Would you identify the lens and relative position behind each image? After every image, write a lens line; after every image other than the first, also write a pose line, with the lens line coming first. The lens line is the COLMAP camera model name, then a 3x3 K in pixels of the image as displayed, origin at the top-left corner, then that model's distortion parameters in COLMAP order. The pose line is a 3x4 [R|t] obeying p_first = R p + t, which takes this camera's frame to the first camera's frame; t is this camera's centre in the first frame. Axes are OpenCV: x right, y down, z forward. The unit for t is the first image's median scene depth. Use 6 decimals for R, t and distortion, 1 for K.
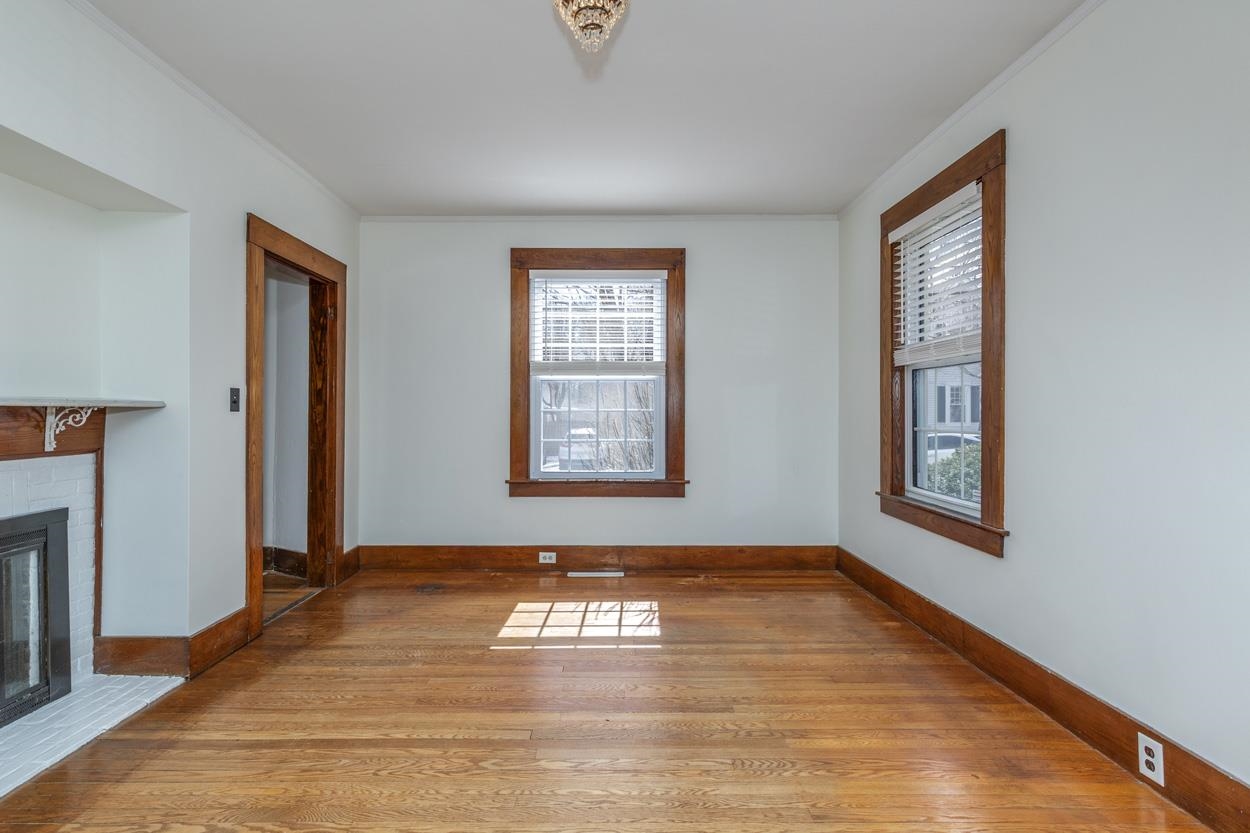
lens RADIAL K [[625.4, 0, 625.0], [0, 625.4, 416.5], [0, 0, 1]] dist [0.001717, 0.000549]
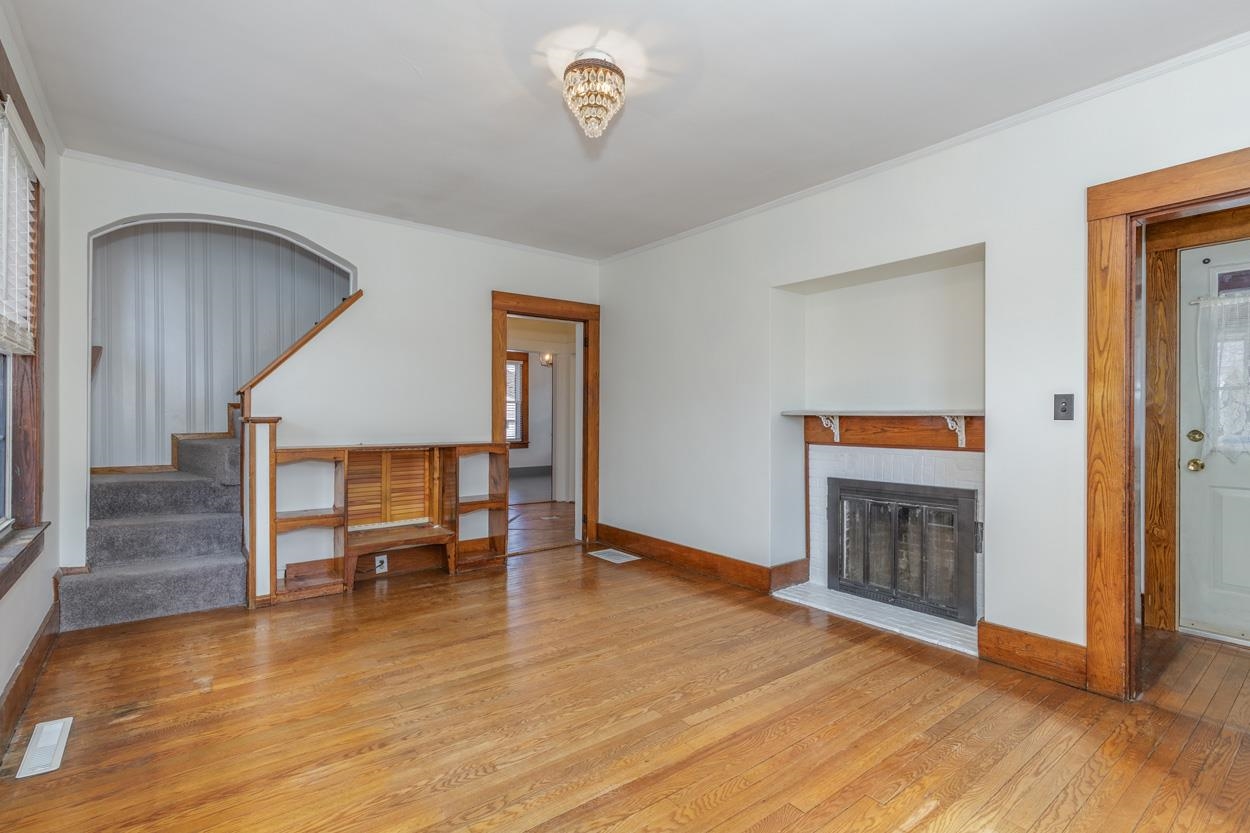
lens RADIAL K [[562.1, 0, 625.0], [0, 562.1, 416.5], [0, 0, 1]] dist [0.005067, 0.000348]
pose [[-0.804090, -0.005206, -0.594485, 0.464606], [-0.012367, 0.999892, 0.007971, -0.015140], [0.594379, 0.013762, -0.804067, 1.573072]]
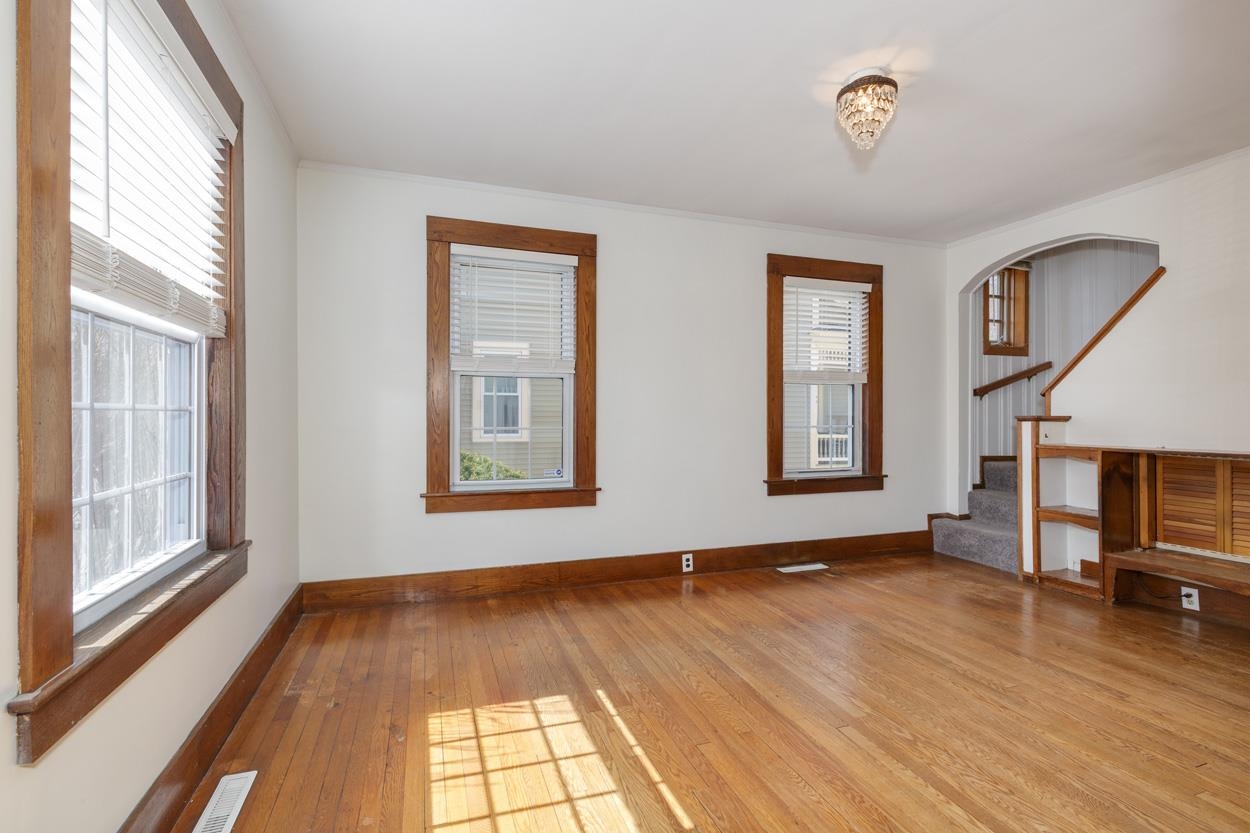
lens RADIAL K [[562.1, 0, 625.0], [0, 562.1, 416.5], [0, 0, 1]] dist [0.005067, 0.000348]
pose [[-0.329779, -0.001449, 0.944057, -0.839572], [0.010041, 0.999937, 0.005042, -0.008628], [-0.944005, 0.011142, -0.329744, 1.517485]]
